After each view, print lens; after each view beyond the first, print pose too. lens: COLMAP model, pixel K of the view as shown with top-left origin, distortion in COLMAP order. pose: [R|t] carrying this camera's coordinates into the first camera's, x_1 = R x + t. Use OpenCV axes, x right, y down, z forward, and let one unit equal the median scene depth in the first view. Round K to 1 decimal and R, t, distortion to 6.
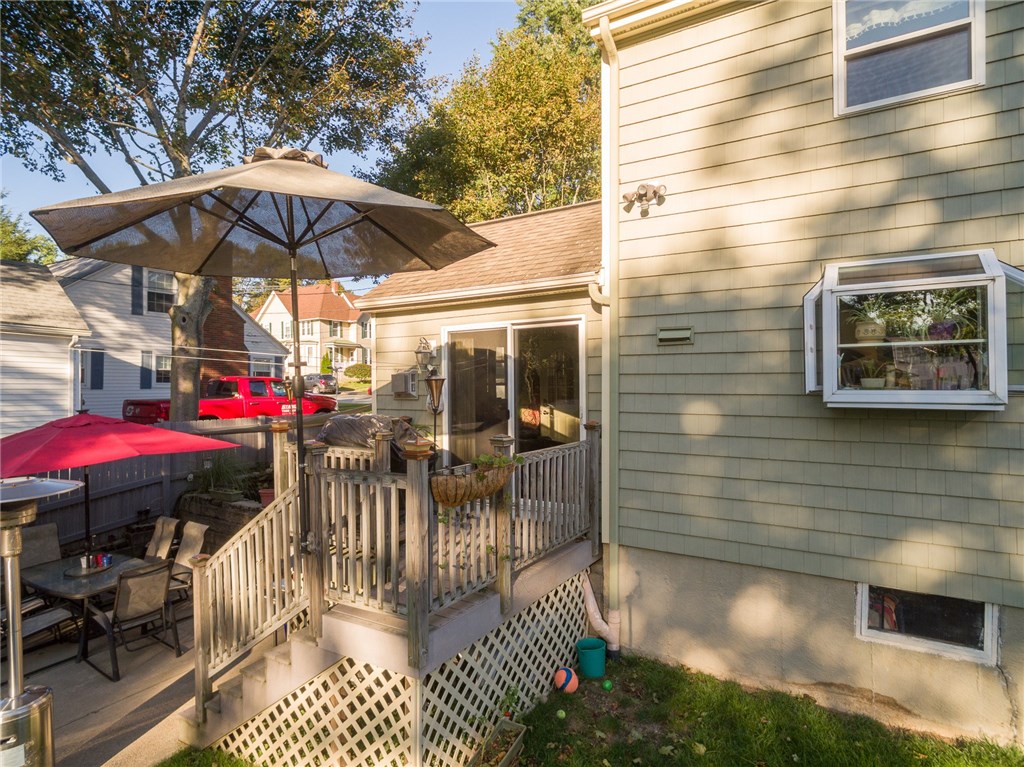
lens RADIAL K [[573.8, 0, 507.7], [0, 573.8, 379.9], [0, 0, 1]] dist [0.000701, 0.002433]
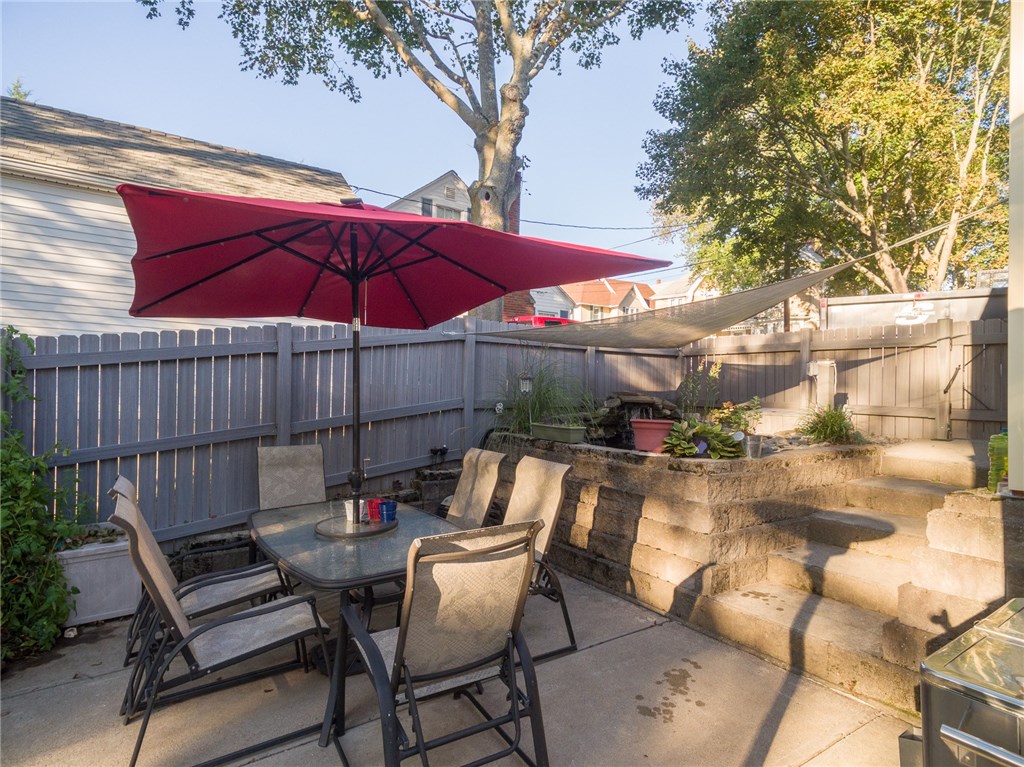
lens RADIAL K [[573.8, 0, 507.7], [0, 573.8, 379.9], [0, 0, 1]] dist [0.000701, 0.002433]
pose [[0.913422, 0.015132, -0.406733, -0.307528], [-0.015783, 0.999874, 0.001754, 0.150522], [0.406709, 0.004817, 0.913545, 0.449267]]
